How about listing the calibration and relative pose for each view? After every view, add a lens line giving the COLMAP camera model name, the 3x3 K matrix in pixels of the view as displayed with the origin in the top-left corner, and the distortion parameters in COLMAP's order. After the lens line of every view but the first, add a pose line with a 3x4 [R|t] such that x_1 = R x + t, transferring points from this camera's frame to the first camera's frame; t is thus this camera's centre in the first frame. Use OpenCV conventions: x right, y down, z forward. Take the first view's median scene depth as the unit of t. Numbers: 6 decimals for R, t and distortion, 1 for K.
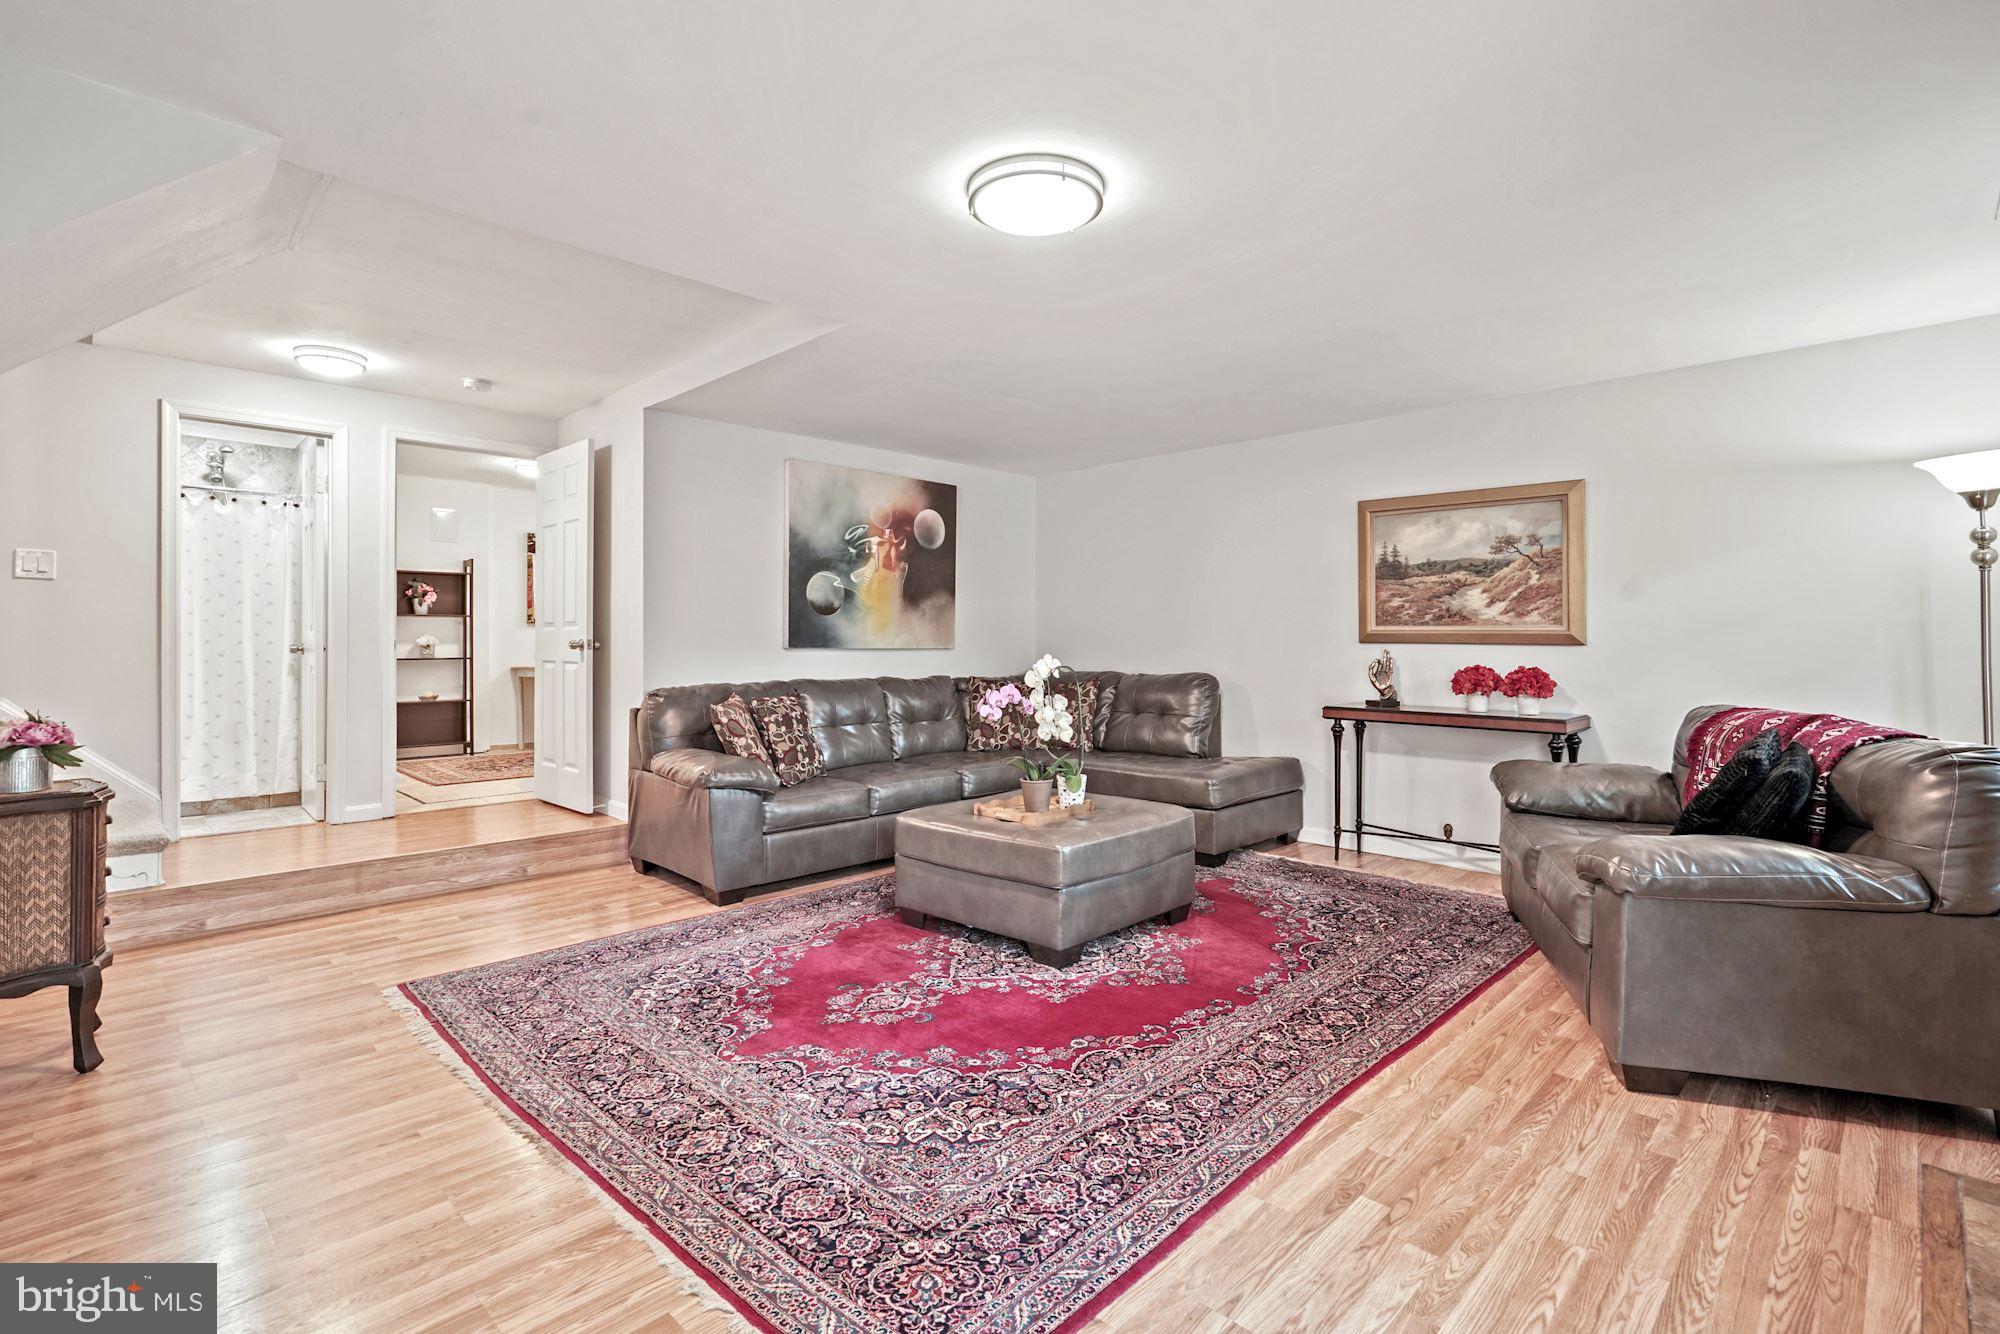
lens RADIAL K [[934.4, 0, 998.9], [0, 934.4, 651.8], [0, 0, 1]] dist [-0.003952, 0.002008]
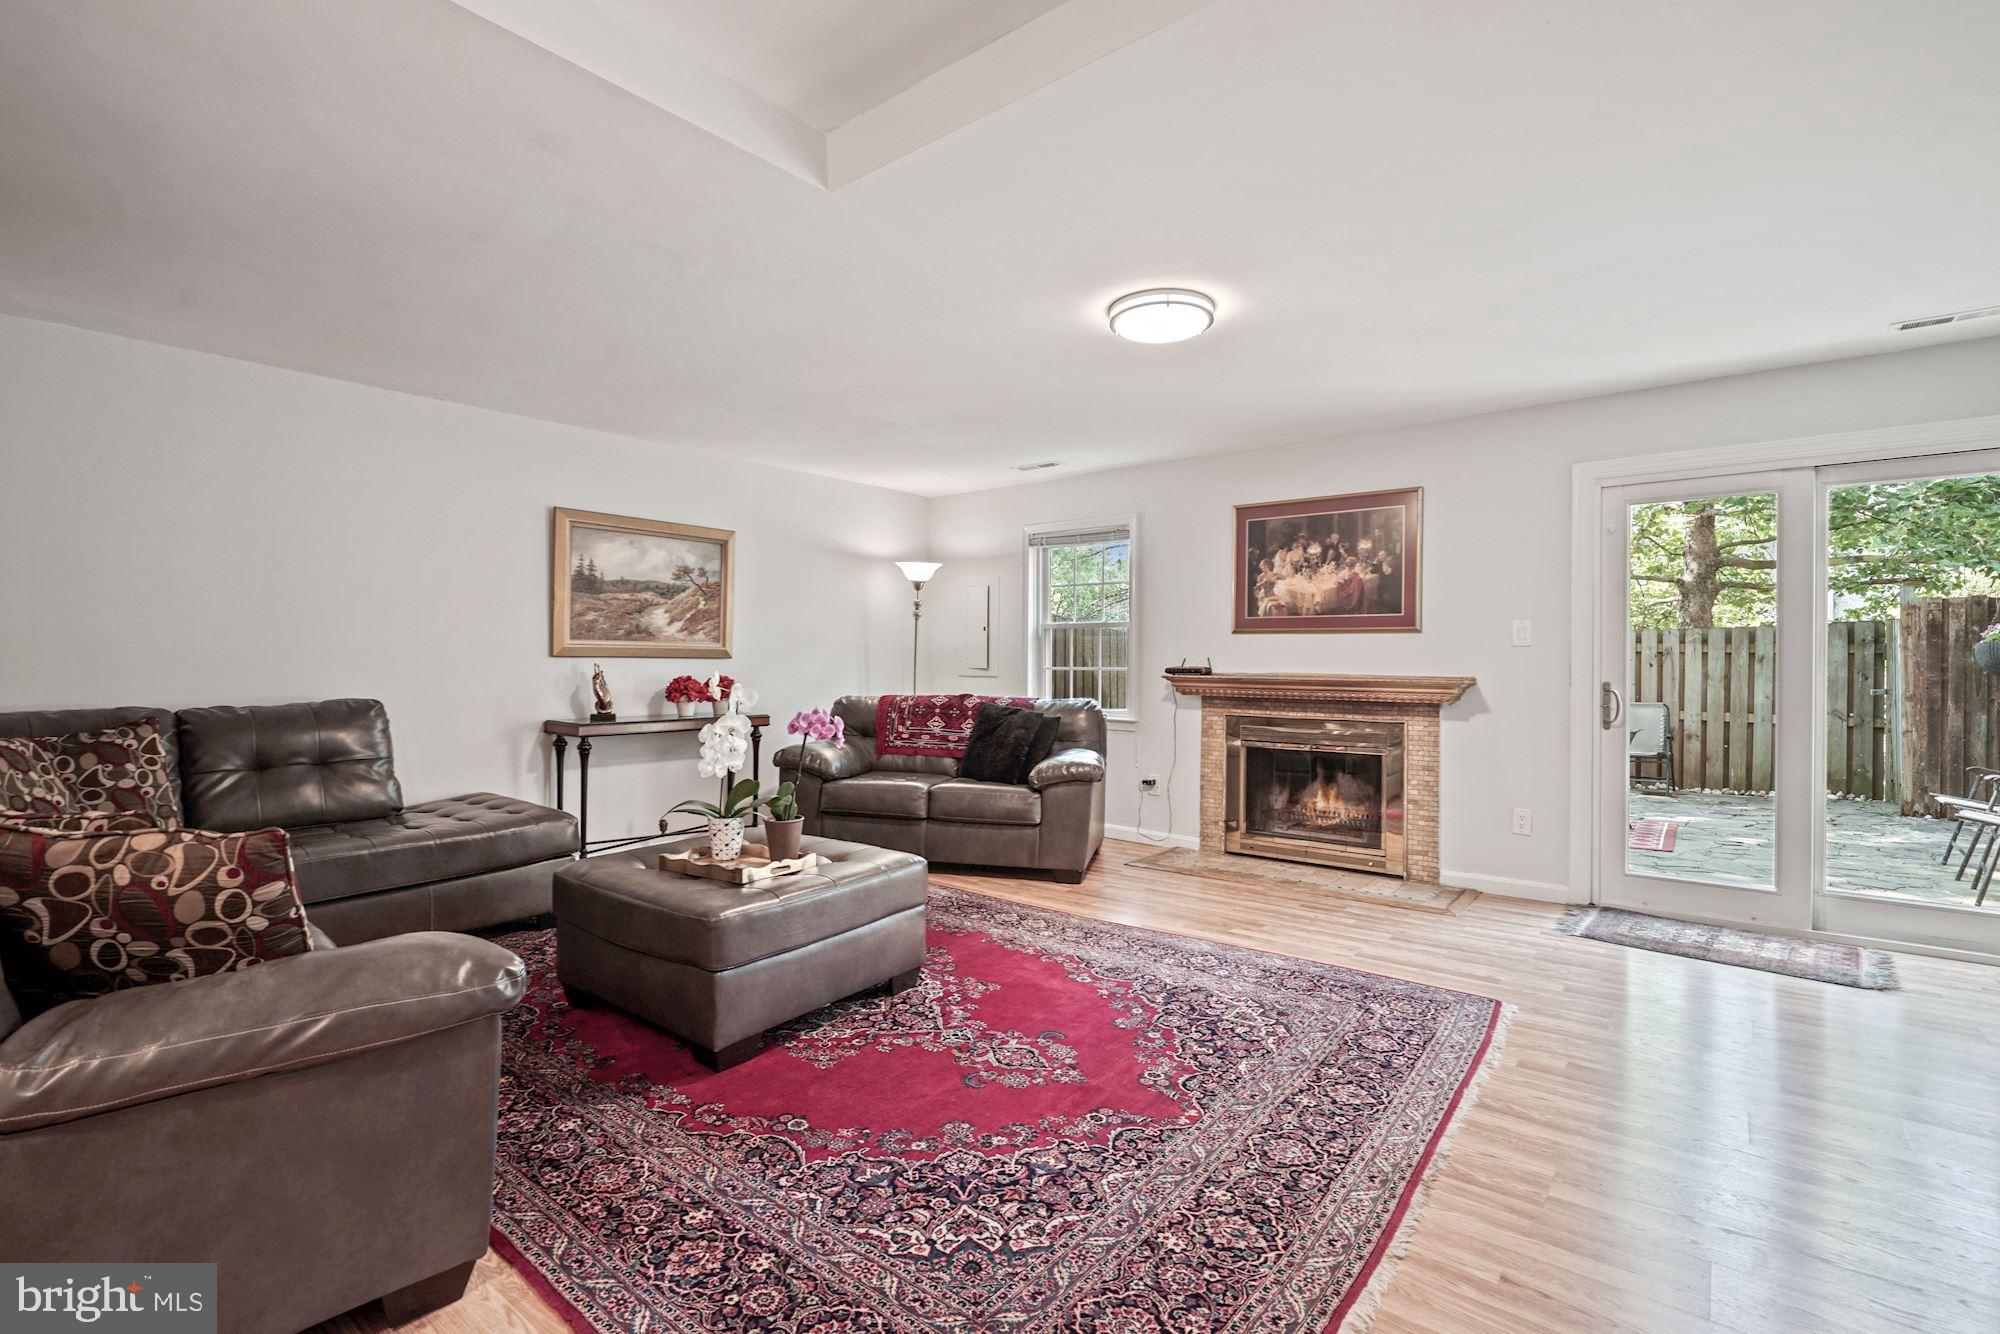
lens RADIAL K [[934.4, 0, 983.2], [0, 934.4, 668.2], [0, 0, 1]] dist [-0.003952, 0.002008]
pose [[-0.105013, -0.010668, 0.994414, -0.777442], [0.010322, 0.999877, 0.011816, -0.005931], [-0.994417, 0.011505, -0.104890, 0.868629]]
